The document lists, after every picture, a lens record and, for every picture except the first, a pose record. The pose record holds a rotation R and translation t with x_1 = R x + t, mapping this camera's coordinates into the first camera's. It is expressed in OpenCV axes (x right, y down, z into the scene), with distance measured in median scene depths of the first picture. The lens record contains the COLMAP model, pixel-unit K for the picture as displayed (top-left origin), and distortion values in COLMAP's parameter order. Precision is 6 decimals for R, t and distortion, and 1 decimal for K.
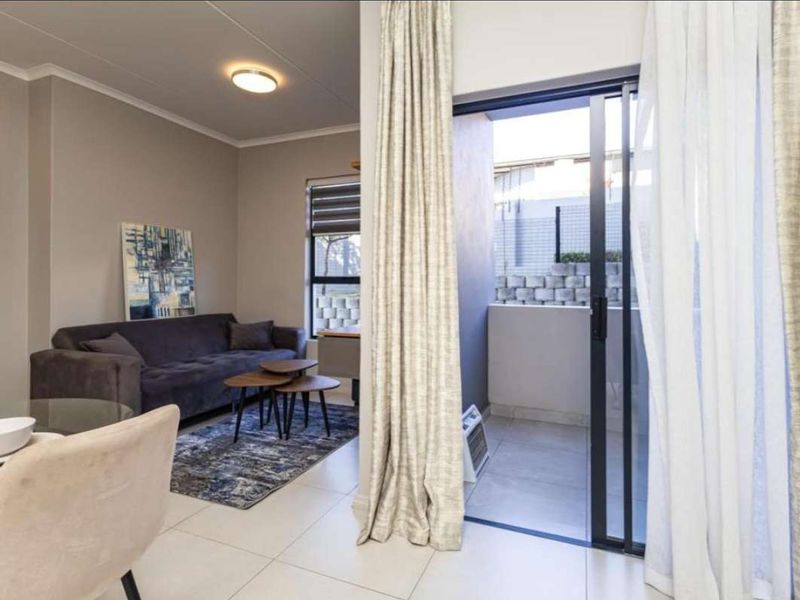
lens RADIAL K [[439.4, 0, 411.3], [0, 439.4, 280.2], [0, 0, 1]] dist [0.001567, 0.001936]
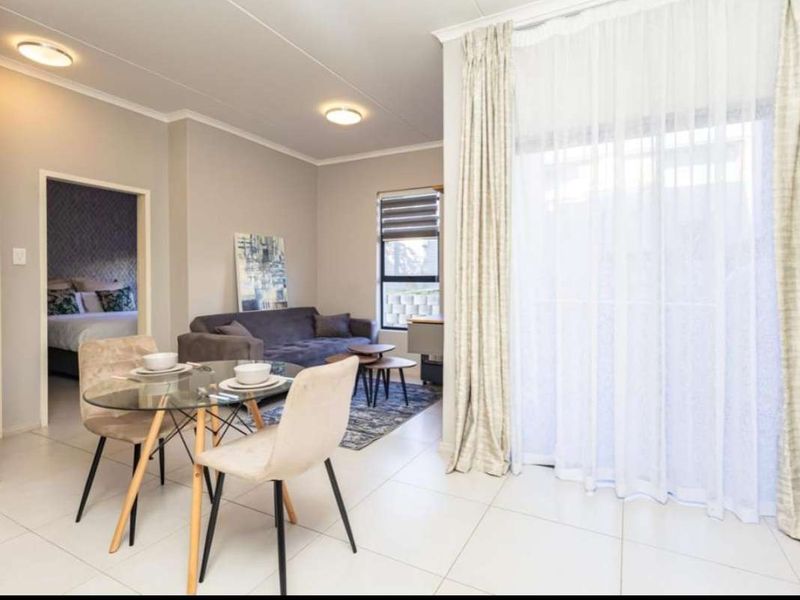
lens RADIAL K [[439.4, 0, 395.8], [0, 439.4, 287.3], [0, 0, 1]] dist [0.001567, 0.001936]
pose [[0.992659, 0.000873, -0.120942, -0.066693], [0.001624, 0.999788, 0.020545, -0.002000], [0.120934, -0.020590, 0.992447, -0.206667]]
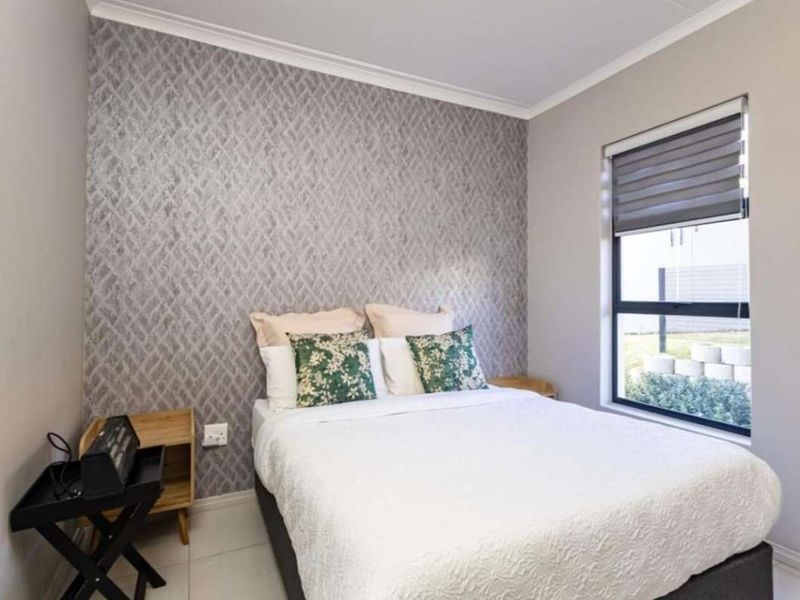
lens RADIAL K [[439.4, 0, 406.3], [0, 439.4, 295.8], [0, 0, 1]] dist [0.001567, 0.001936]
pose [[0.762318, 0.004220, -0.647188, -1.103794], [-0.002120, 0.999990, 0.004023, -0.030382], [0.647199, -0.001695, 0.762320, 0.951233]]
